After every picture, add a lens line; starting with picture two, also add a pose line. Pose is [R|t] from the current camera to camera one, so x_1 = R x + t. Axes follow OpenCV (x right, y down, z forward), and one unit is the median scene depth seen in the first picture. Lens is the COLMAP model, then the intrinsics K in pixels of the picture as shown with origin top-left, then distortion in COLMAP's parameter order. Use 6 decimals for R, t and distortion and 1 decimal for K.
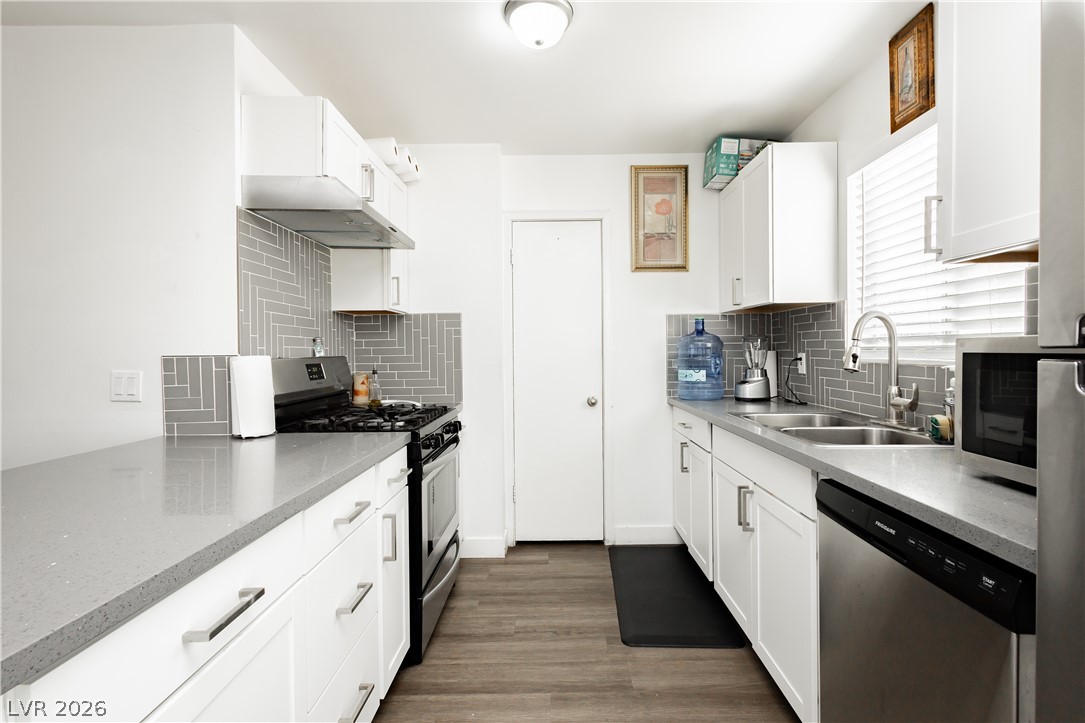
lens RADIAL K [[507.9, 0, 548.0], [0, 507.9, 355.7], [0, 0, 1]] dist [0.008044, -0.000670]
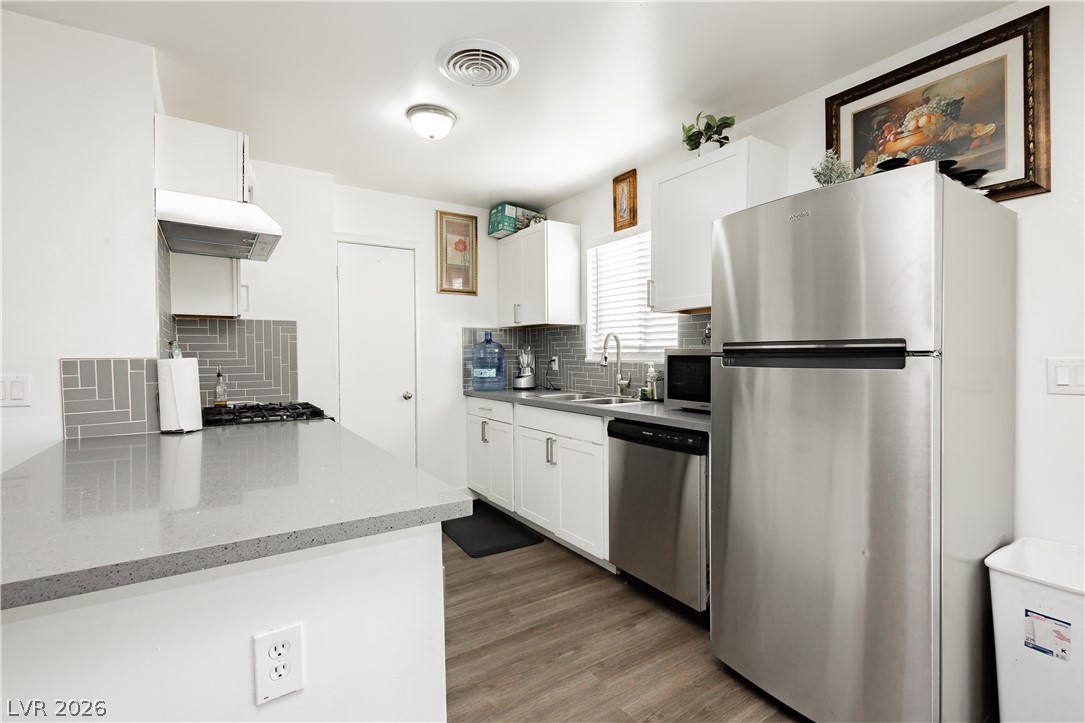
lens RADIAL K [[507.9, 0, 532.6], [0, 507.9, 362.2], [0, 0, 1]] dist [0.008044, -0.000670]
pose [[0.838288, -0.006362, 0.545190, -0.425925], [0.005074, 0.999980, 0.003868, 0.006588], [-0.545204, -0.000476, 0.838303, -0.258652]]
